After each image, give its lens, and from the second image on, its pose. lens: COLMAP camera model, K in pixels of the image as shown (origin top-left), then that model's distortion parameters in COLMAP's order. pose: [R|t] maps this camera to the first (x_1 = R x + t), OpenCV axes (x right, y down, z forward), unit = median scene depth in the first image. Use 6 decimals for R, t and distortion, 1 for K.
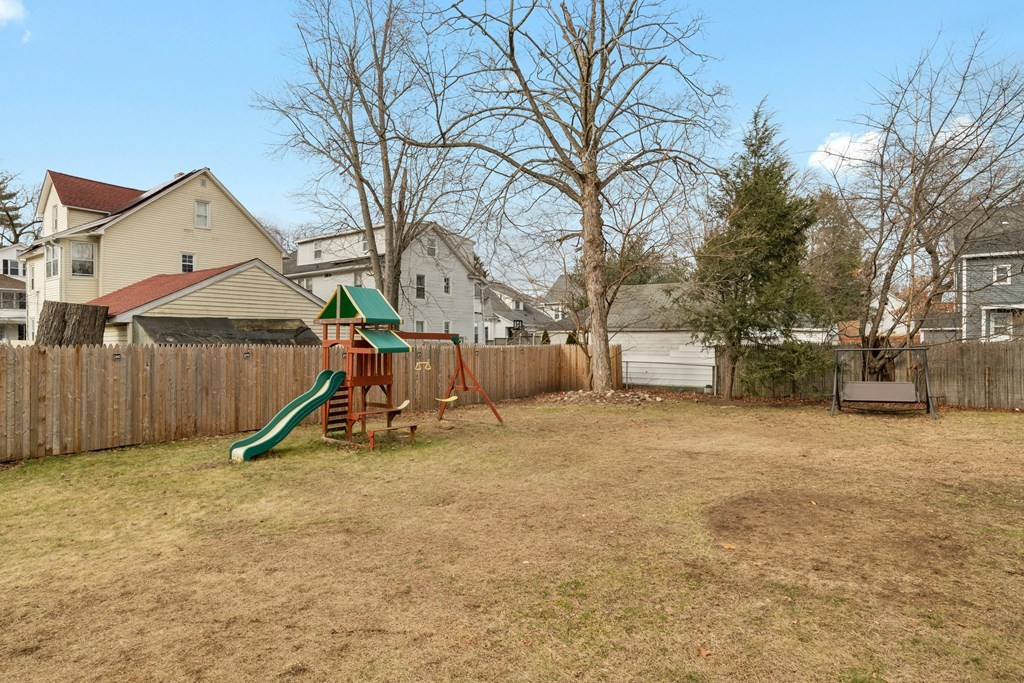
lens RADIAL K [[551.1, 0, 517.1], [0, 551.1, 328.5], [0, 0, 1]] dist [-0.025296, -0.000236]
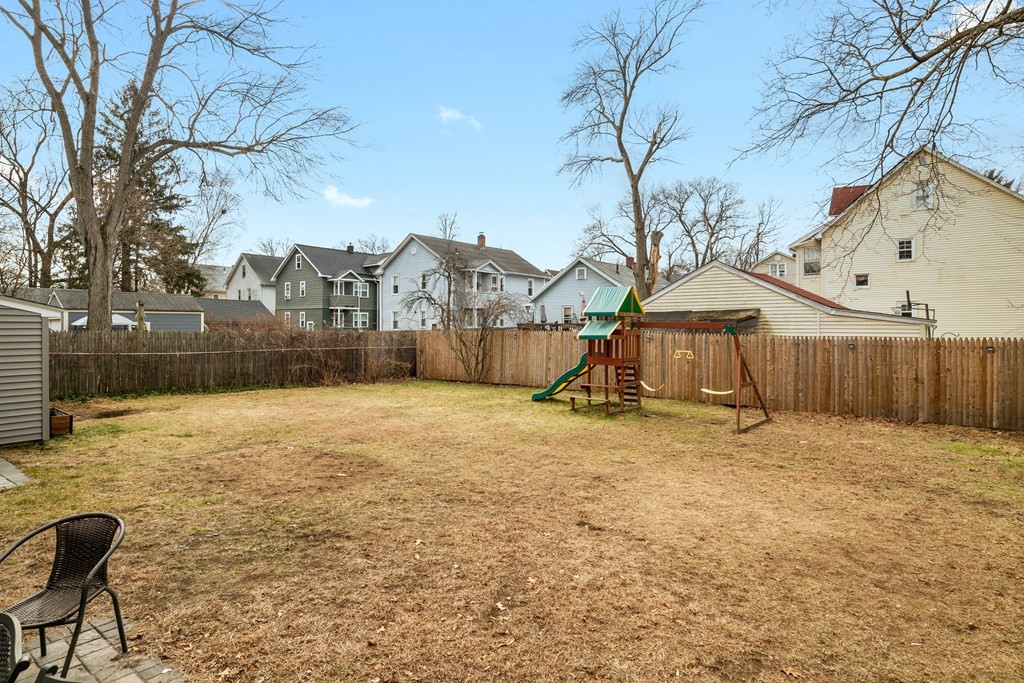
lens RADIAL K [[551.1, 0, 517.1], [0, 551.1, 328.5], [0, 0, 1]] dist [-0.025296, -0.000236]
pose [[-0.002923, 0.004822, -0.999984, 0.741534], [0.020132, 0.999786, 0.004762, 0.007058], [0.999793, -0.020118, -0.003020, 0.602947]]
